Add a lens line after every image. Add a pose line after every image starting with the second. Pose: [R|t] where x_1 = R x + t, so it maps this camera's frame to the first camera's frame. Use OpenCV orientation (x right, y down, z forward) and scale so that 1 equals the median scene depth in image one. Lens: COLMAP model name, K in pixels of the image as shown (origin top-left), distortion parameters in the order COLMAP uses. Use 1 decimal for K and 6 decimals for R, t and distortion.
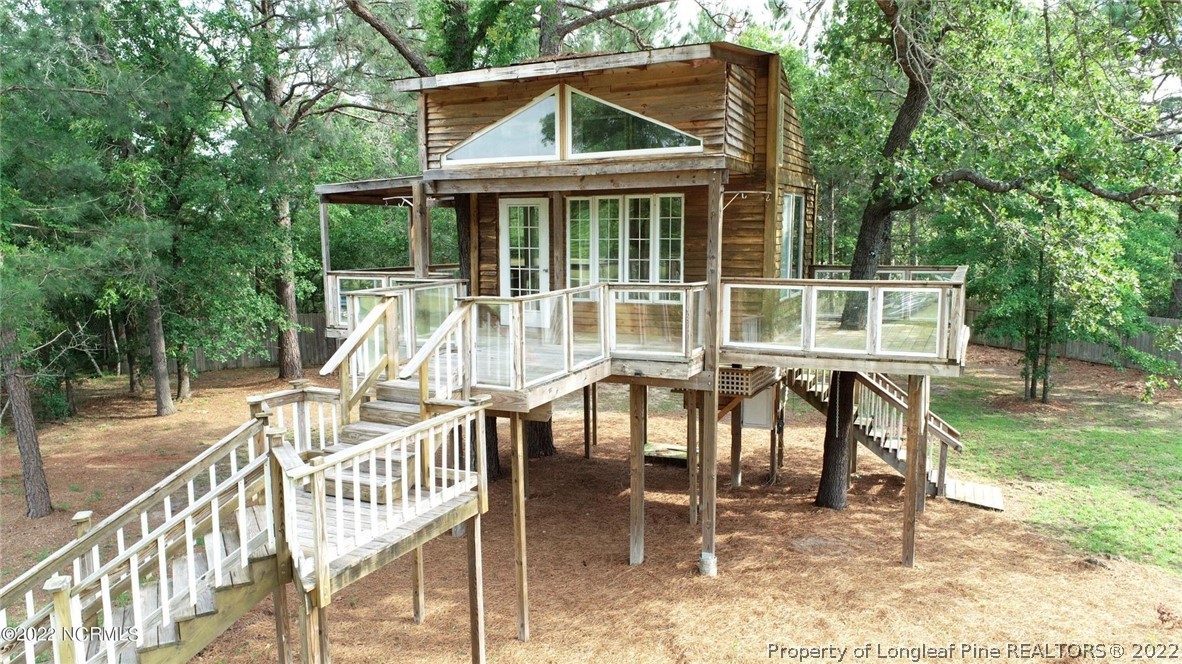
lens RADIAL K [[802.8, 0, 591.0], [0, 802.8, 332.0], [0, 0, 1]] dist [-0.009641, 0.002292]
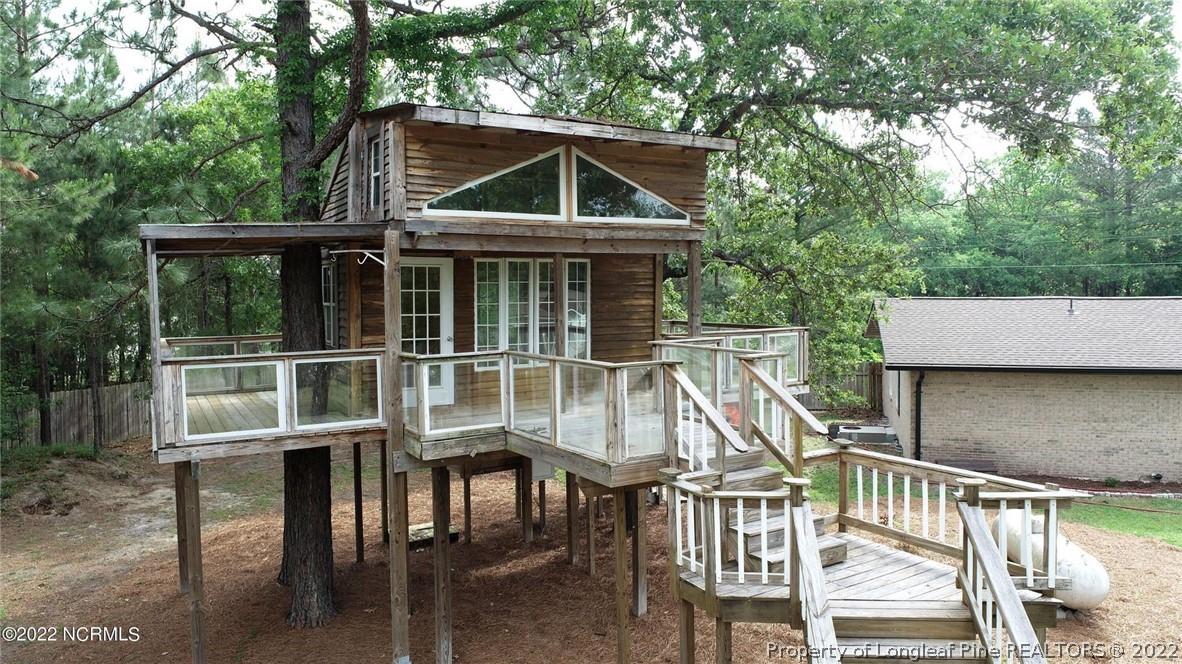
lens RADIAL K [[802.8, 0, 591.0], [0, 802.8, 332.0], [0, 0, 1]] dist [-0.009641, 0.002292]
pose [[0.547836, -0.041693, 0.835546, -0.778607], [0.112335, 0.993378, -0.024085, -0.050534], [-0.829009, 0.107055, 0.548892, 0.423782]]
